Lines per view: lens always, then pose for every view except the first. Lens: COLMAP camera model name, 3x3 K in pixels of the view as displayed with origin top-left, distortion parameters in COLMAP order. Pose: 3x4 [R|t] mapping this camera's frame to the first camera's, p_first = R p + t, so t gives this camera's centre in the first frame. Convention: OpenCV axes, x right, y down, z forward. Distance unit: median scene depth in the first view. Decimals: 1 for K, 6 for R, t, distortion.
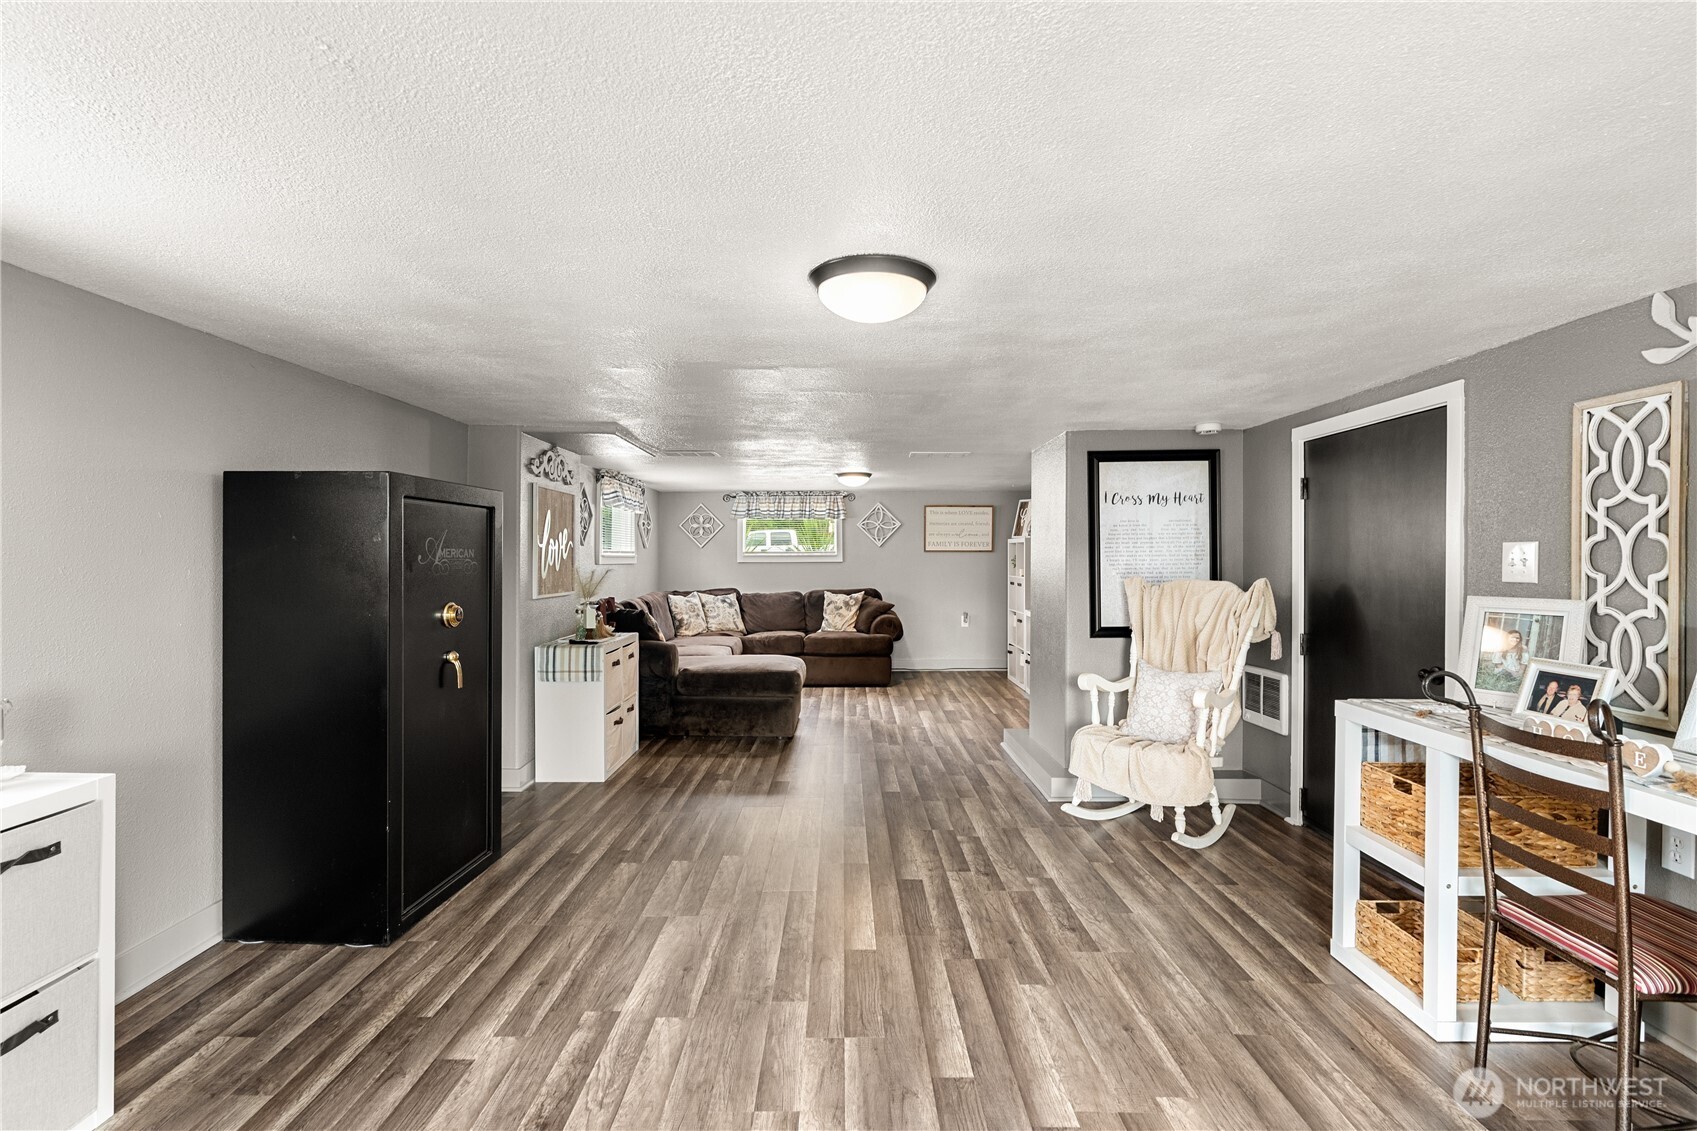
lens RADIAL K [[799.6, 0, 847.7], [0, 799.6, 561.1], [0, 0, 1]] dist [-0.003782, 0.001842]
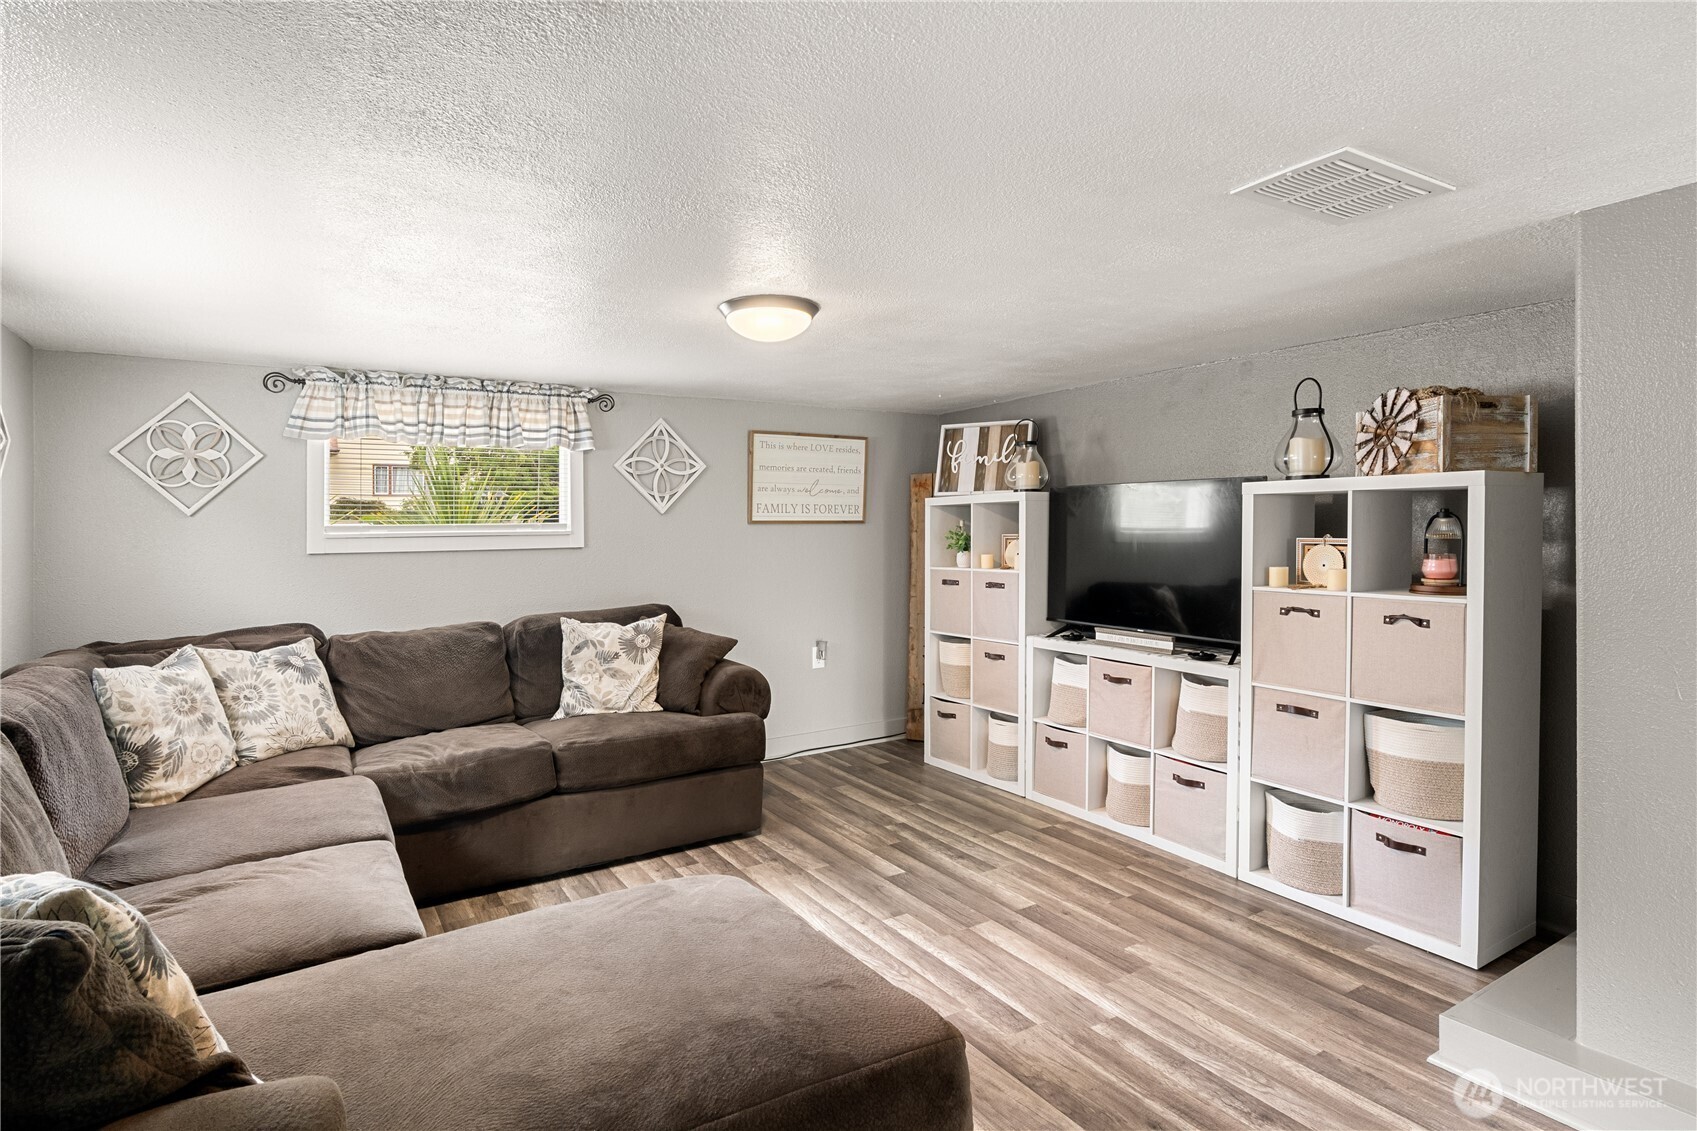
lens RADIAL K [[897.2, 0, 867.5], [0, 897.2, 519.8], [0, 0, 1]] dist [-0.001956, -0.000153]
pose [[0.843306, -0.002354, 0.537428, -0.286095], [0.013364, 0.999773, -0.016590, -0.007660], [-0.537267, 0.021172, 0.843146, 0.997340]]
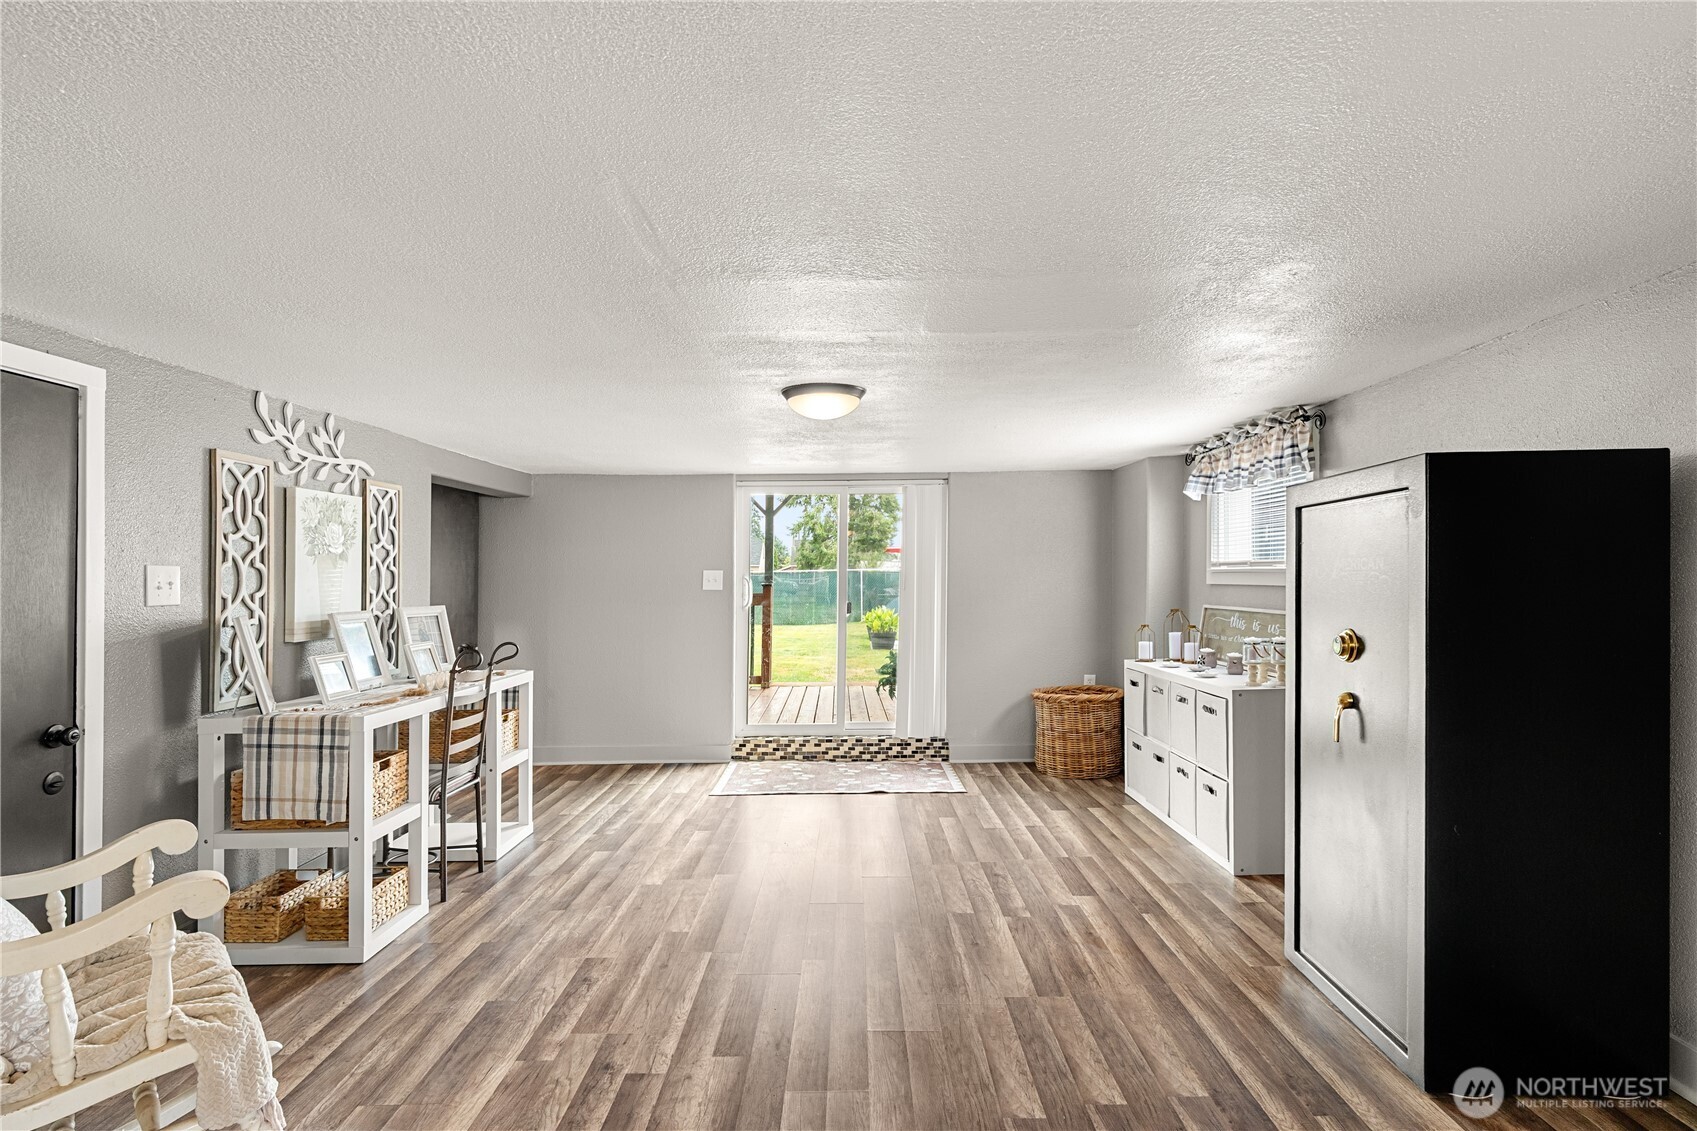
lens RADIAL K [[897.2, 0, 845.5], [0, 897.2, 570.2], [0, 0, 1]] dist [-0.001956, -0.000153]
pose [[-0.999855, 0.006958, 0.015573, -0.023469], [0.006842, 0.999949, -0.007451, -0.001443], [-0.015624, -0.007343, -0.999851, 1.238806]]
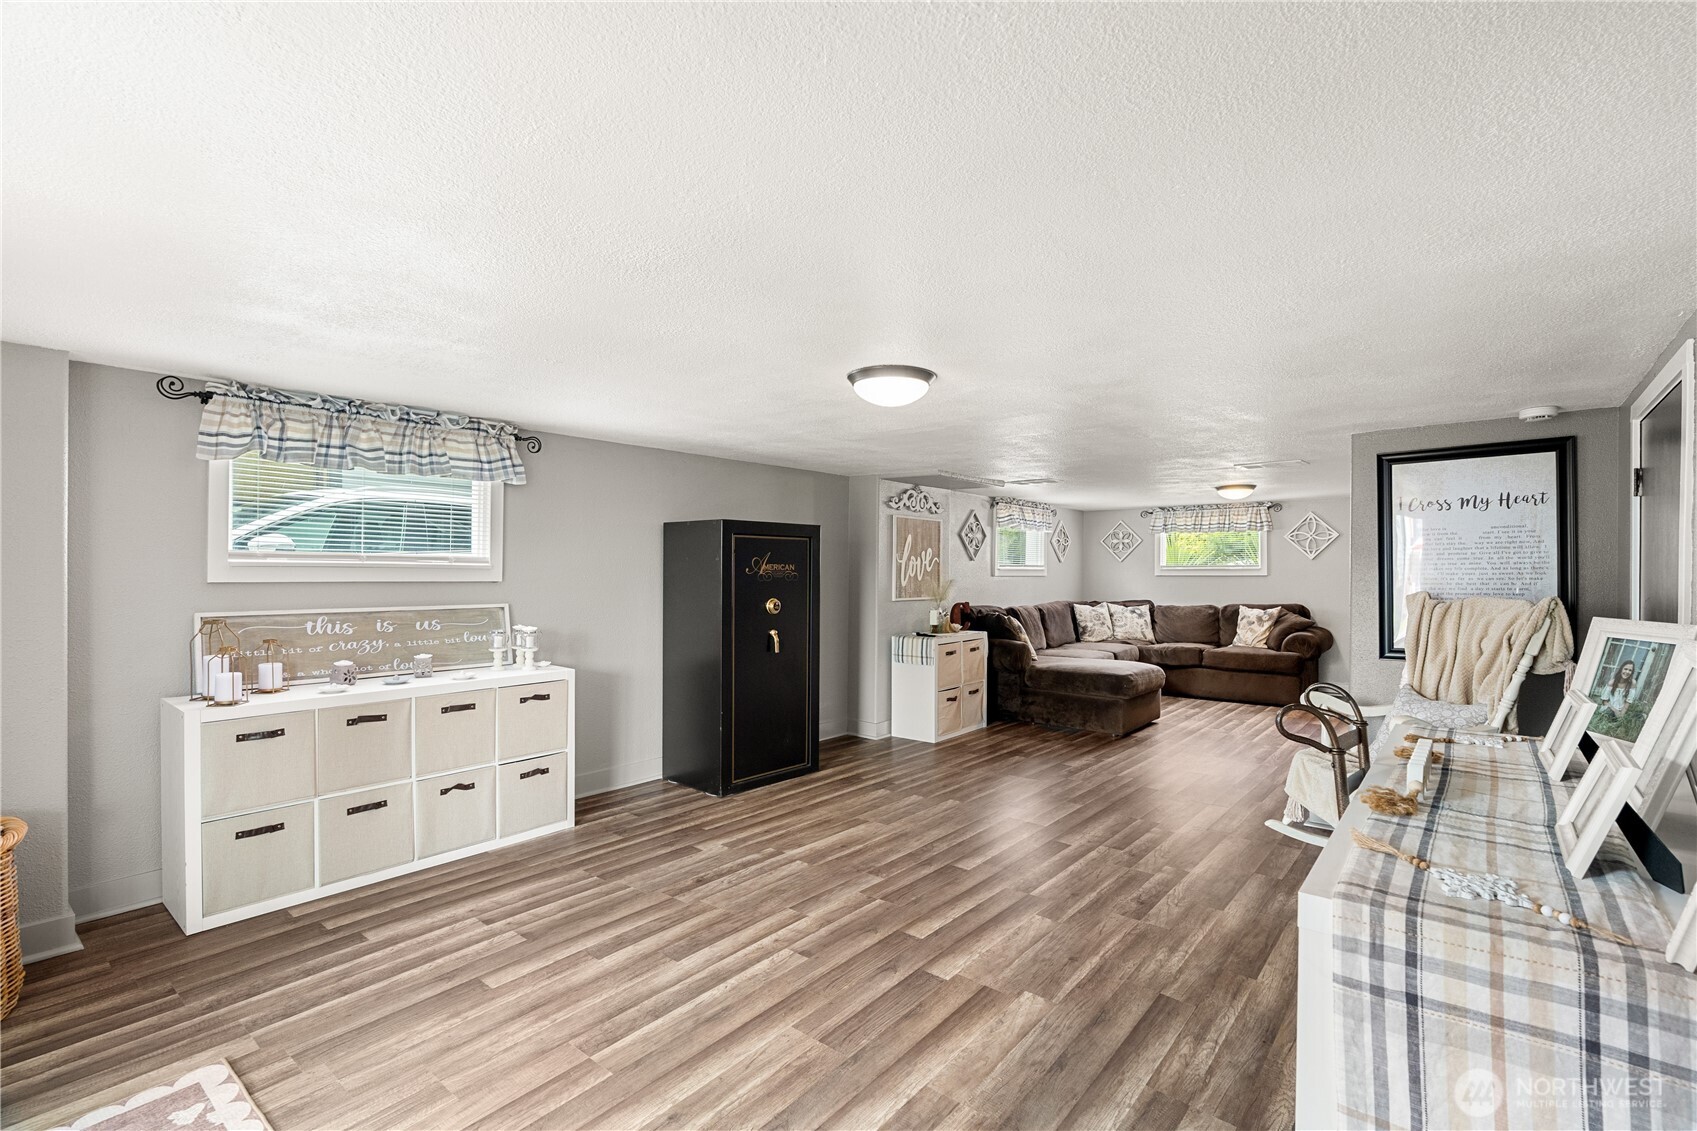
lens RADIAL K [[771.8, 0, 853.4], [0, 771.8, 579.1], [0, 0, 1]] dist [-0.007245, 0.000700]
pose [[0.772768, 0.008447, -0.634632, 0.395469], [-0.004704, 0.999960, 0.007582, 0.001027], [0.634671, -0.002874, 0.772777, -0.053477]]
